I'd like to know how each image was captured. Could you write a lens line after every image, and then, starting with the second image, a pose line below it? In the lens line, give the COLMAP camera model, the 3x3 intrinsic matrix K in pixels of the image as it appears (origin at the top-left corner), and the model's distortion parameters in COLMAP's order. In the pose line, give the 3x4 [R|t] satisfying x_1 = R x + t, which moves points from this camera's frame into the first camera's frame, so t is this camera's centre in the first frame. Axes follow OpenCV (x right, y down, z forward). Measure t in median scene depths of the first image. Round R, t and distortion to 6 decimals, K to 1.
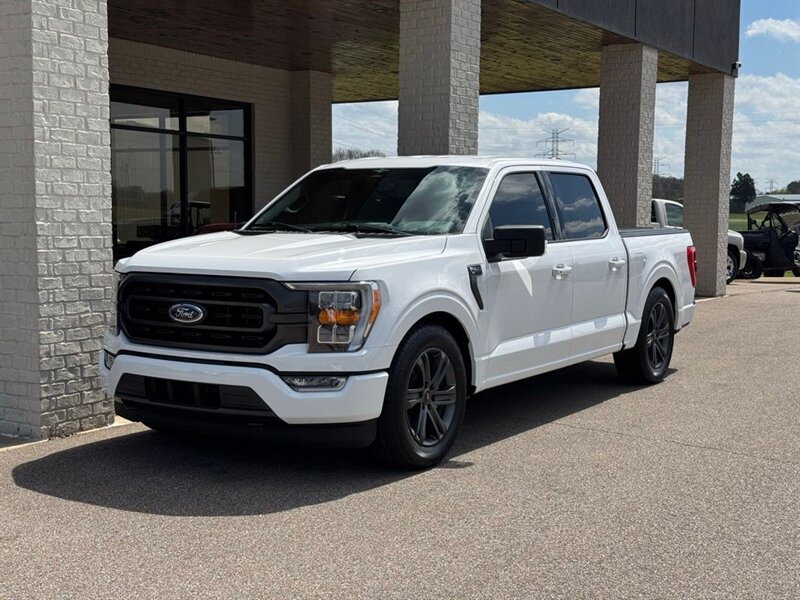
lens RADIAL K [[1100.7, 0, 392.8], [0, 1100.7, 305.7], [0, 0, 1]] dist [0.192539, -0.392606]
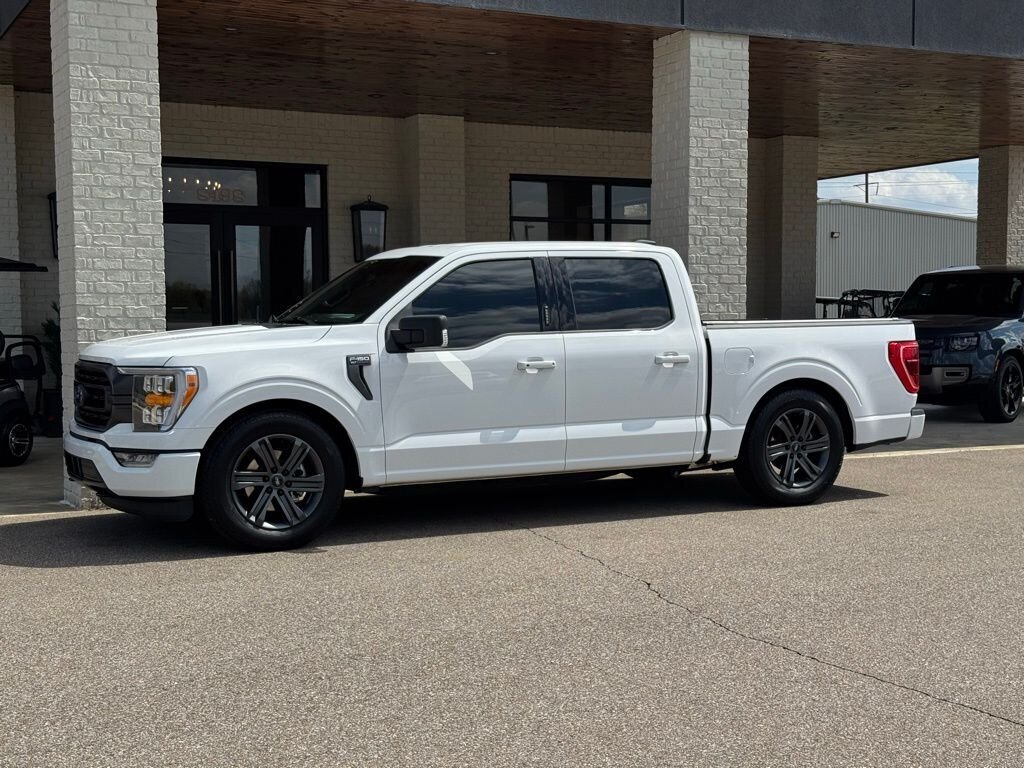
lens RADIAL K [[1408.3, 0, 514.9], [0, 1408.3, 384.8], [0, 0, 1]] dist [0.194226, -0.384399]
pose [[0.860006, 0.013205, -0.510113, 0.789004], [-0.030310, 0.999222, -0.025234, 0.016746], [0.509383, 0.037163, 0.859737, -0.021140]]
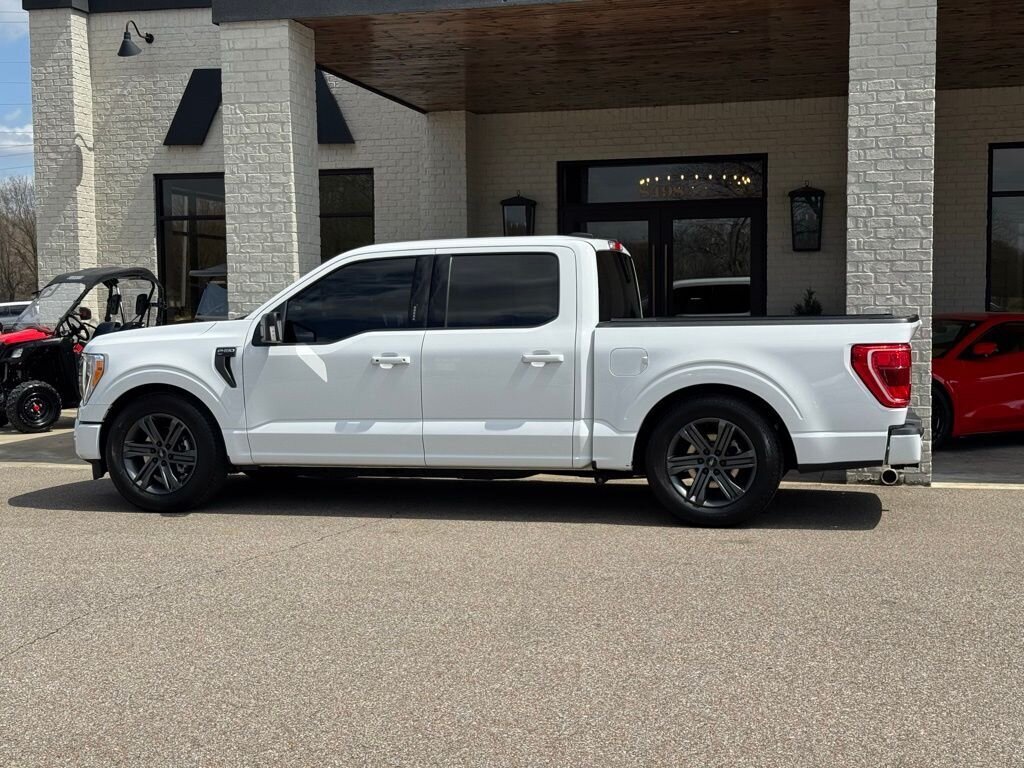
lens RADIAL K [[1407.0, 0, 512.0], [0, 1407.0, 384.0], [0, 0, 1]] dist [0.185692, -0.334783]
pose [[0.305843, 0.043349, -0.951095, 1.434761], [-0.069281, 0.997328, 0.023177, -0.049825], [0.949558, 0.058805, 0.308029, 0.777980]]
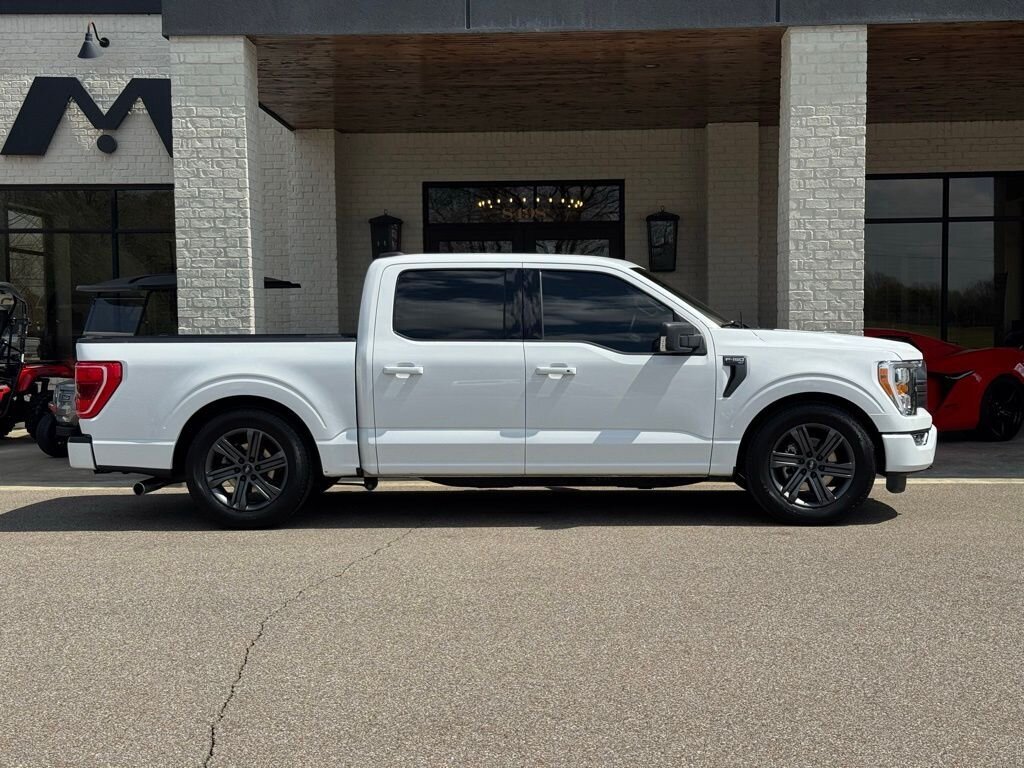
lens RADIAL K [[1407.0, 0, 514.1], [0, 1407.0, 388.5], [0, 0, 1]] dist [0.192703, -0.360941]
pose [[0.507931, 0.027942, -0.860944, 1.364845], [-0.059476, 0.998226, -0.002692, -0.019234], [0.859342, 0.052573, 0.508692, 0.458208]]
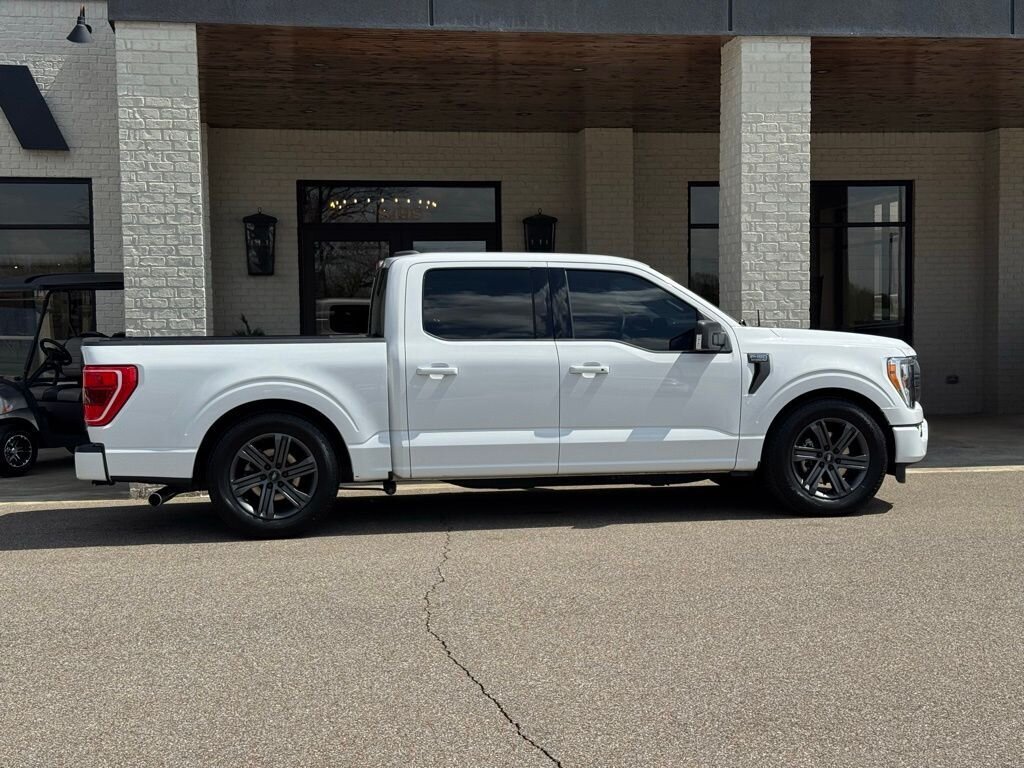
lens RADIAL K [[1408.3, 0, 514.9], [0, 1408.3, 384.8], [0, 0, 1]] dist [0.194226, -0.384399]
pose [[0.669992, 0.015988, -0.742196, 1.184028], [-0.043869, 0.998874, -0.018084, -0.000506], [0.741071, 0.044676, 0.669938, 0.223468]]
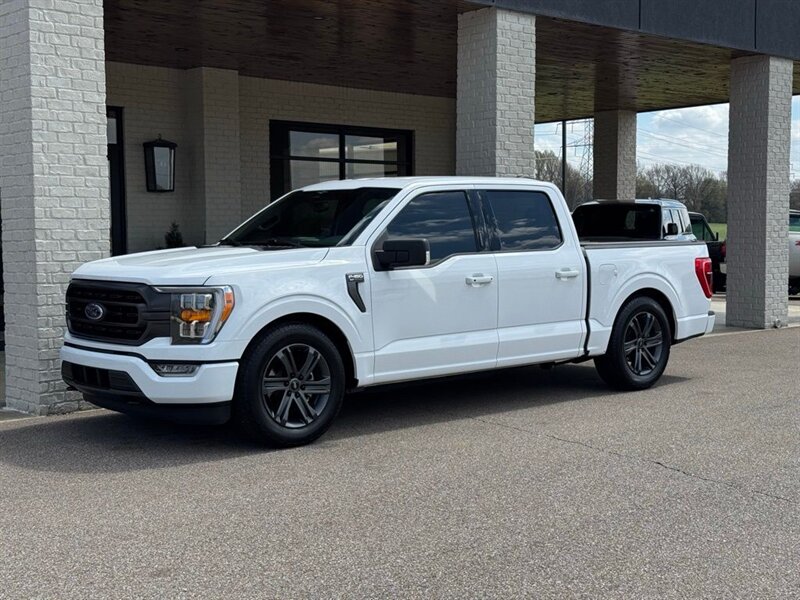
lens RADIAL K [[1098.1, 0, 392.1], [0, 1098.1, 297.8], [0, 0, 1]] dist [0.182784, -0.358171]
pose [[0.959551, 0.004265, -0.281503, 0.403762], [-0.011122, 0.999679, -0.022765, 0.013287], [0.281315, 0.024975, 0.959290, -0.078342]]
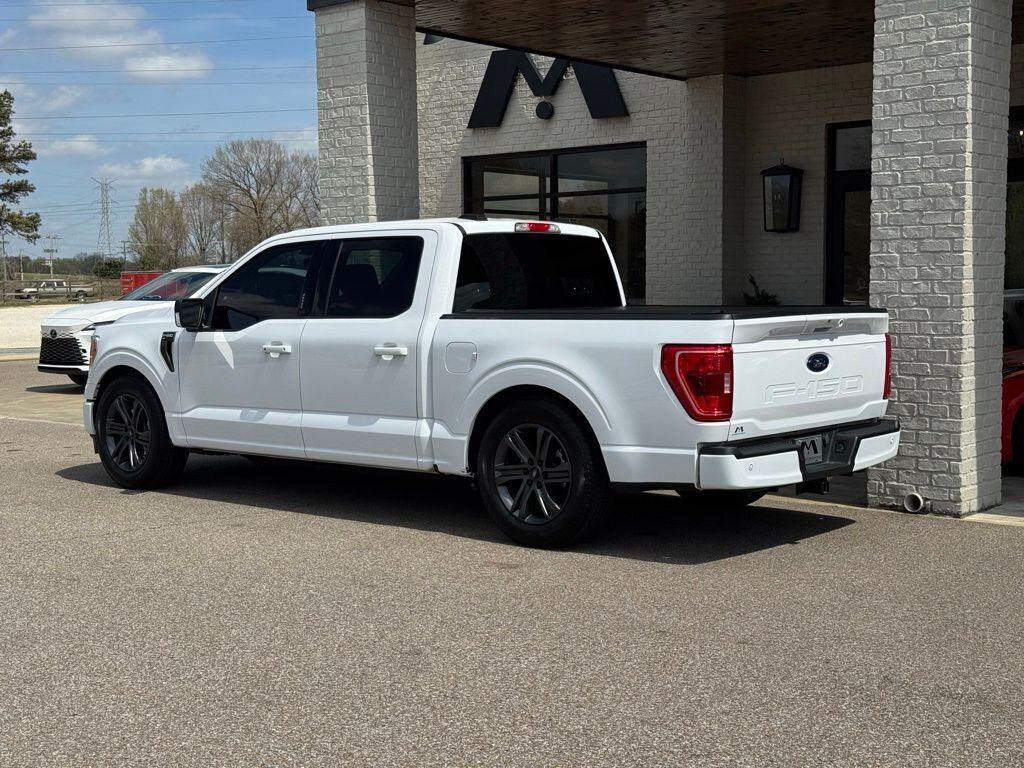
lens RADIAL K [[1408.3, 0, 514.9], [0, 1408.3, 384.8], [0, 0, 1]] dist [0.194226, -0.384399]
pose [[-0.140039, 0.066143, -0.987934, 1.391809], [-0.077253, 0.993995, 0.077499, -0.116685], [0.987128, 0.087174, -0.134088, 1.454985]]
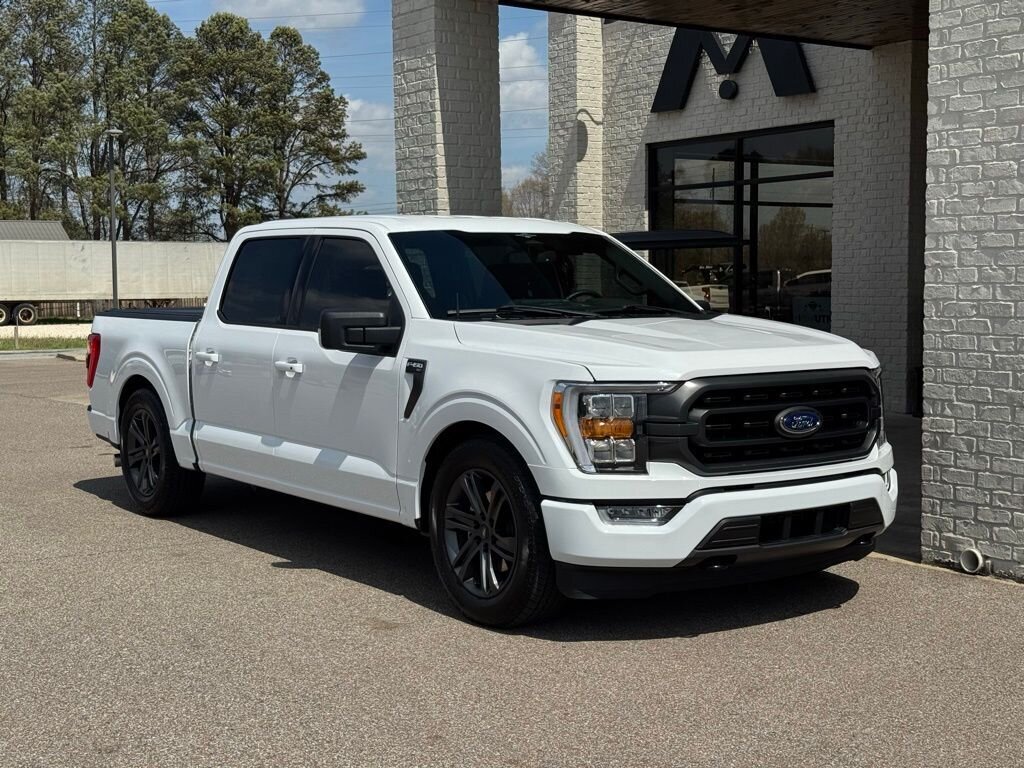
lens RADIAL K [[1413.0, 0, 519.5], [0, 1413.0, 388.5], [0, 0, 1]] dist [0.196344, -0.413609]
pose [[-0.363828, 0.070319, -0.928808, 1.157257], [-0.071454, 0.992101, 0.103100, -0.145902], [0.928721, 0.103878, -0.355930, 1.694669]]
